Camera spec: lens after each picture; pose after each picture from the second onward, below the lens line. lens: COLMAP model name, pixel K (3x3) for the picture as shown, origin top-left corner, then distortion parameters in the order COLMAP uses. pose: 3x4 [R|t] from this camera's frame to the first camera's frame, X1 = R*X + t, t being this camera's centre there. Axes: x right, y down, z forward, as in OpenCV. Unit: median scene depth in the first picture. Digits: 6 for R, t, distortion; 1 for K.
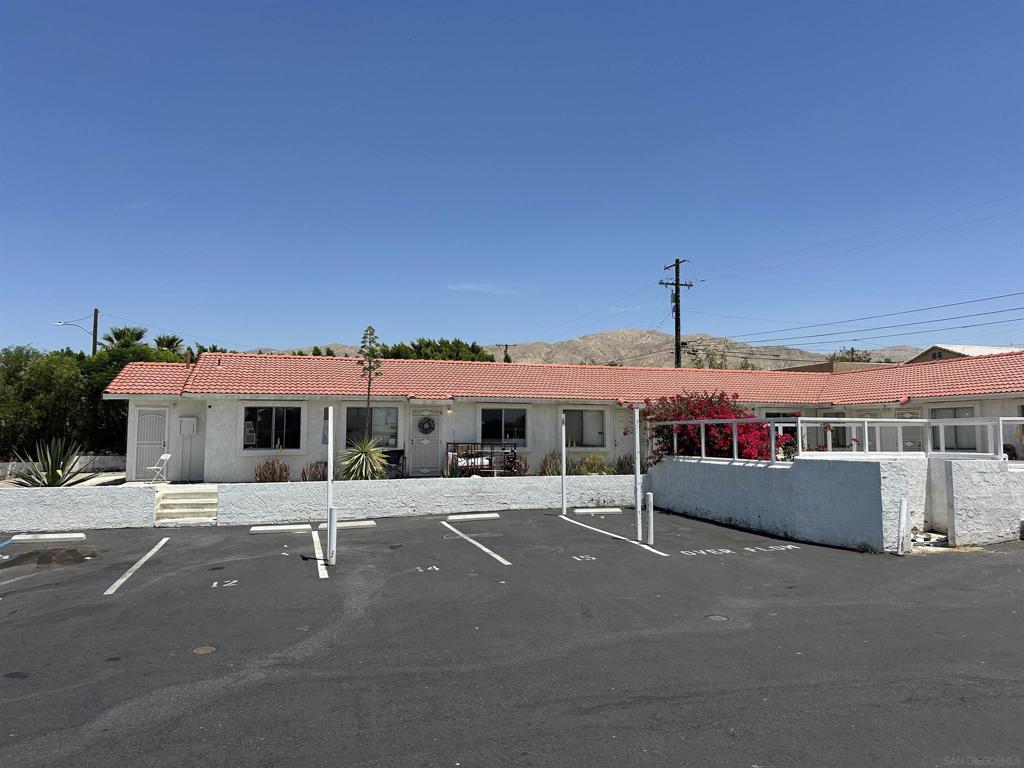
lens RADIAL K [[711.4, 0, 506.5], [0, 711.4, 382.9], [0, 0, 1]] dist [0.126570, -0.158854]
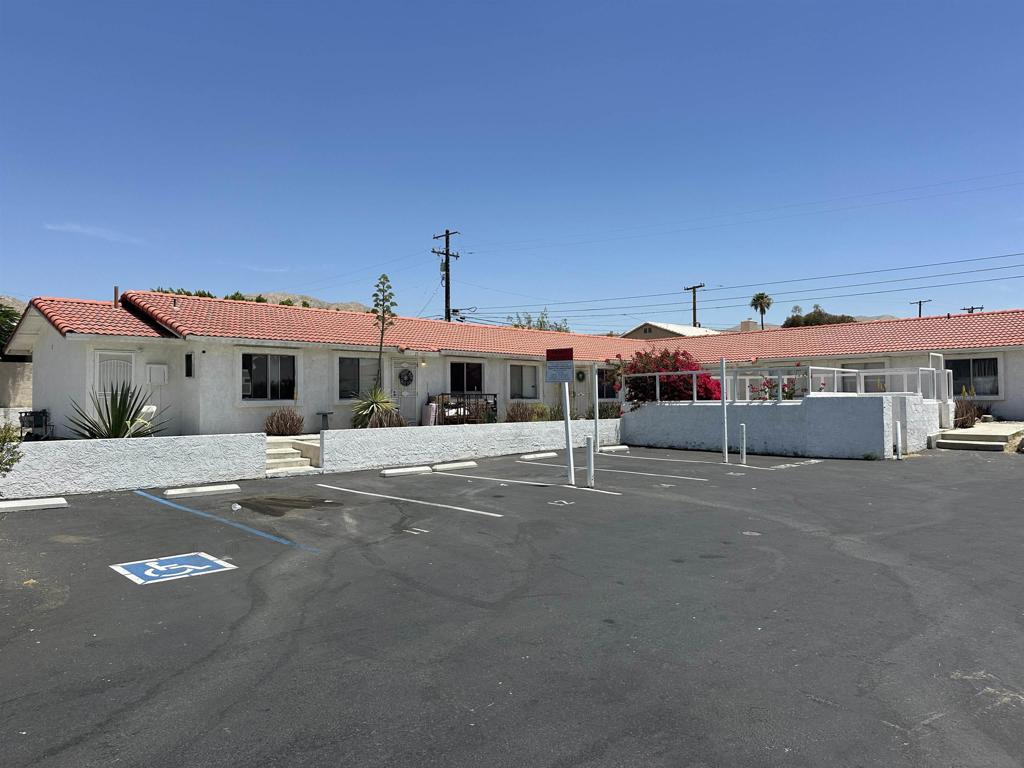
lens RADIAL K [[711.4, 0, 506.5], [0, 711.4, 382.9], [0, 0, 1]] dist [0.126570, -0.158854]
pose [[0.887195, 0.004830, 0.461369, -0.475890], [-0.025700, 0.998910, 0.038963, 0.025922], [-0.460678, -0.046425, 0.886352, 0.040190]]
